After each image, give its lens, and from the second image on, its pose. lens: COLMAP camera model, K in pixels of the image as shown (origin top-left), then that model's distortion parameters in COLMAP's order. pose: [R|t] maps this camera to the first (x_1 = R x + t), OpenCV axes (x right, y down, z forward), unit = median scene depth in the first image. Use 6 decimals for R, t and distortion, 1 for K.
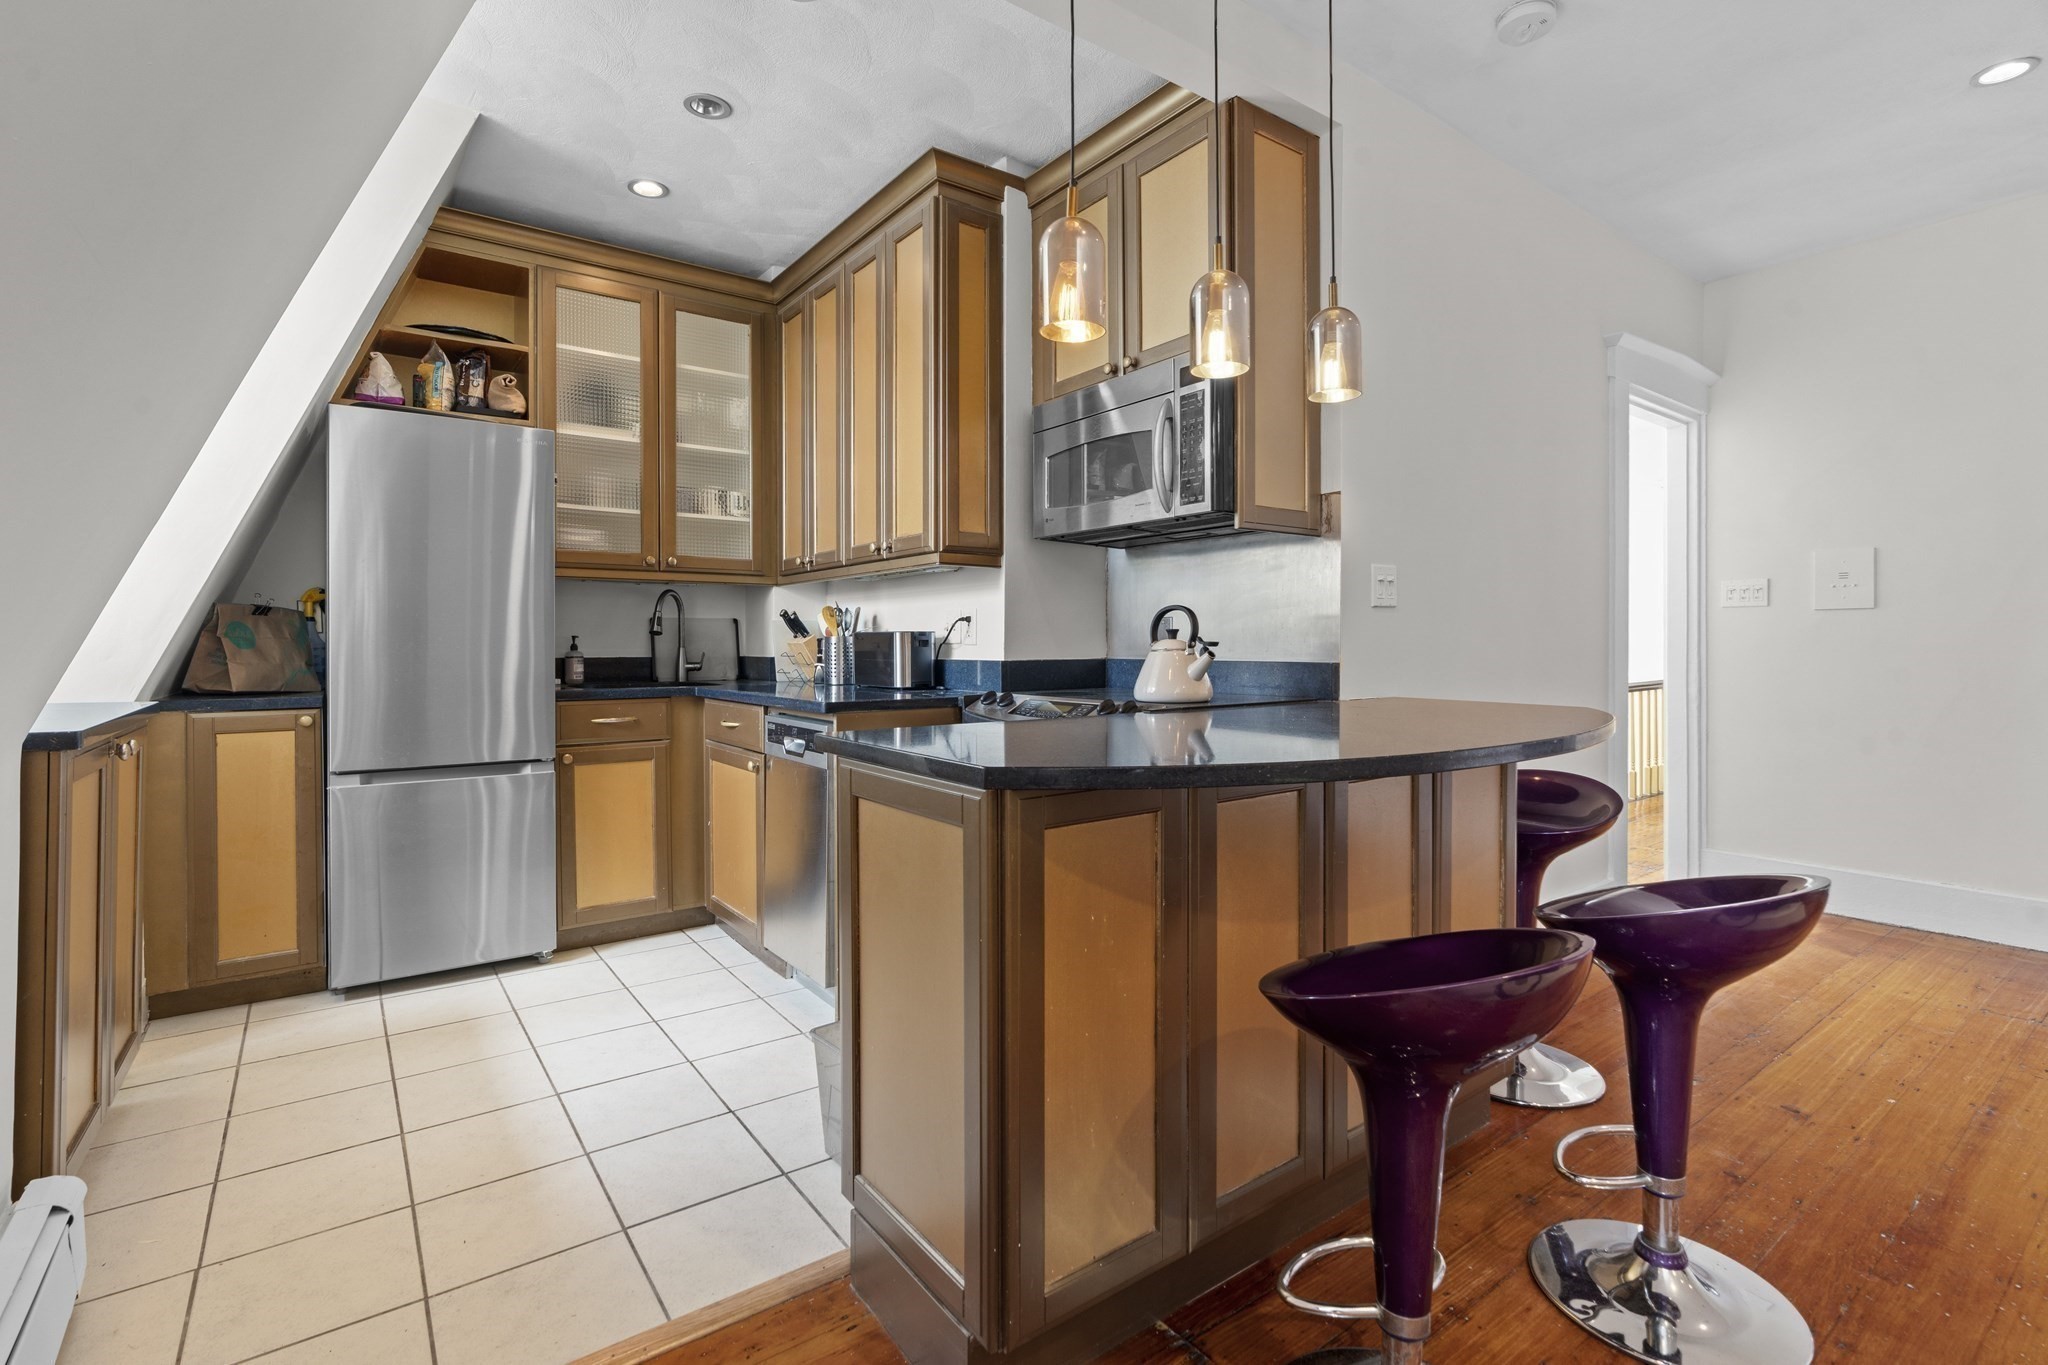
lens RADIAL K [[950.1, 0, 1026.3], [0, 950.1, 667.9], [0, 0, 1]] dist [-0.020618, 0.009386]
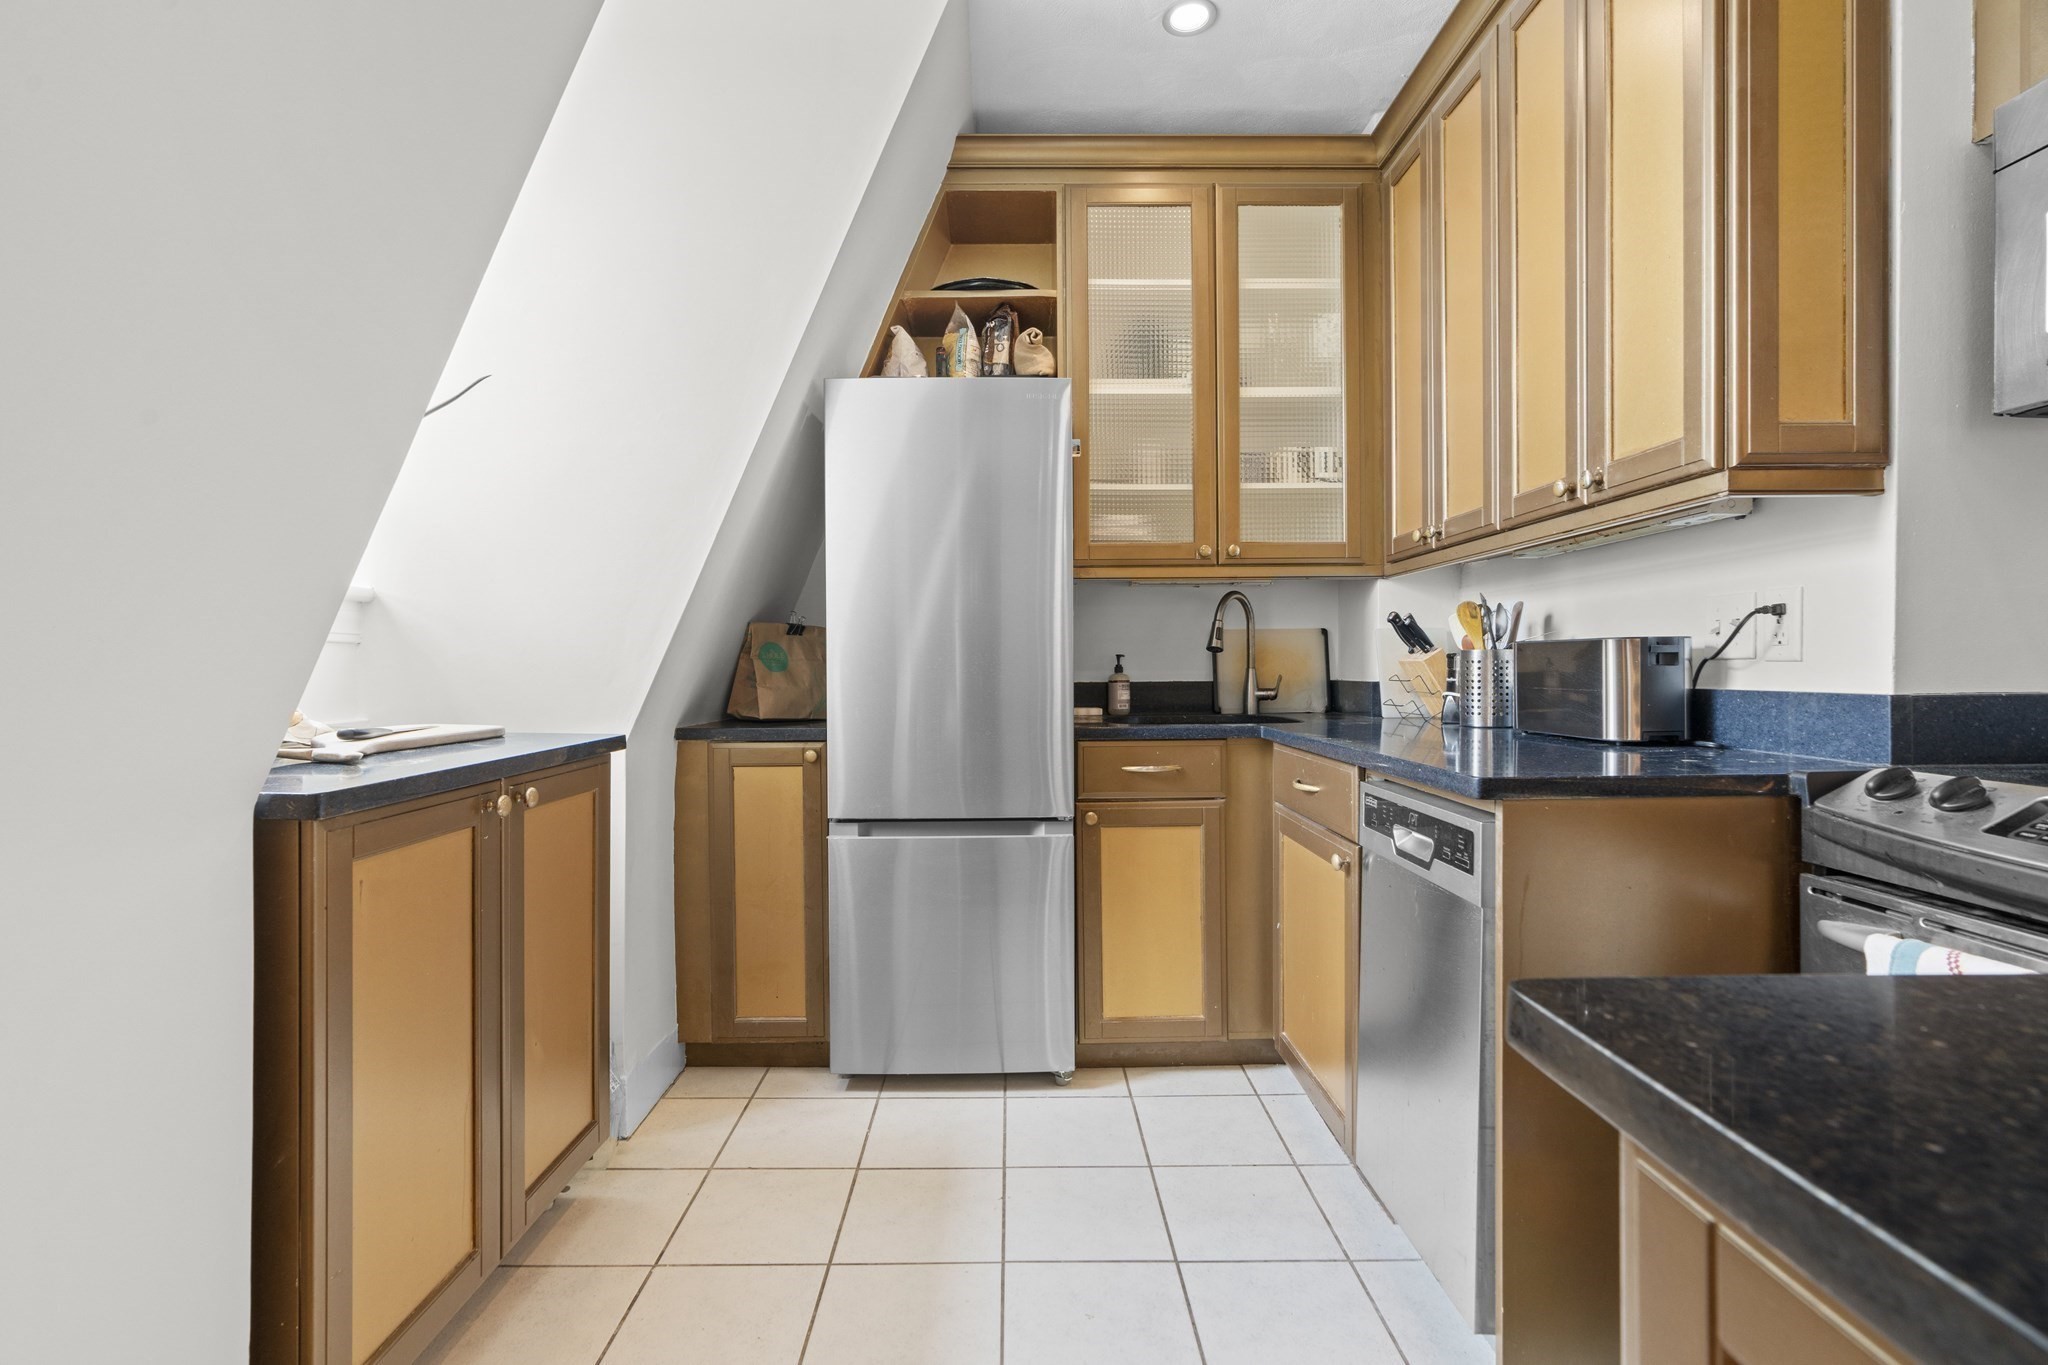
lens RADIAL K [[950.1, 0, 1015.6], [0, 950.1, 676.1], [0, 0, 1]] dist [-0.020618, 0.009386]
pose [[0.809179, 0.000449, -0.587563, -0.091786], [-0.008151, 0.999912, -0.010461, -0.007686], [0.587506, 0.013254, 0.809111, 0.354000]]
